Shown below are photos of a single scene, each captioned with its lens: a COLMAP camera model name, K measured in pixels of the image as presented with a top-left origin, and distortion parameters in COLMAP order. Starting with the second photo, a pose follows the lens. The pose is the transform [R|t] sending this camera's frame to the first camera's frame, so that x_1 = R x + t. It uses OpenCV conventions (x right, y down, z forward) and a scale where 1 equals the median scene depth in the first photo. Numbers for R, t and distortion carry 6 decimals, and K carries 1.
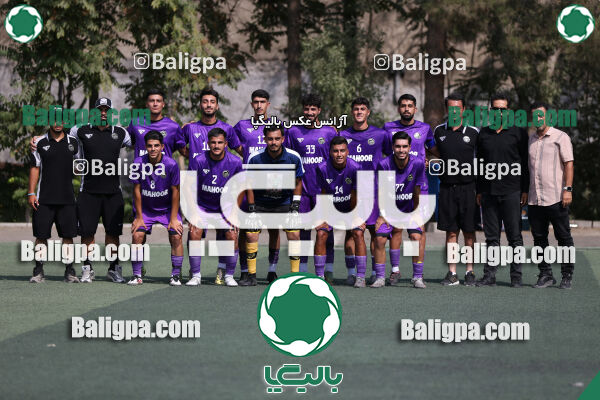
lens RADIAL K [[2592.5, 0, 300.0], [0, 2592.5, 200.0], [0, 0, 1]] dist [-0.224881, -1.567291]
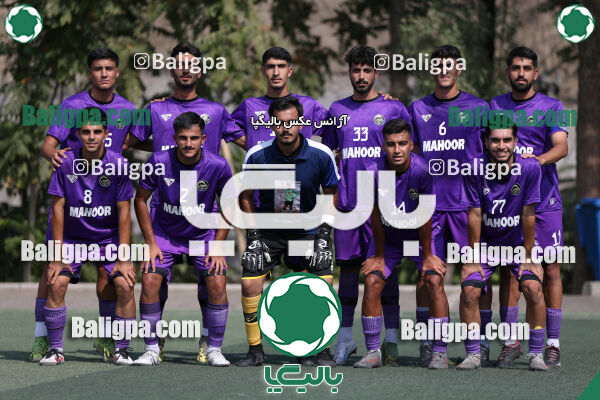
lens RADIAL K [[2851.1, 0, 300.0], [0, 2851.1, 200.0], [0, 0, 1]] dist [0.375459, 4.437970]
pose [[0.997976, -0.004377, -0.063436, 0.034400], [0.002666, 0.999631, -0.027032, 0.011926], [0.063531, 0.026808, 0.997620, 0.316551]]
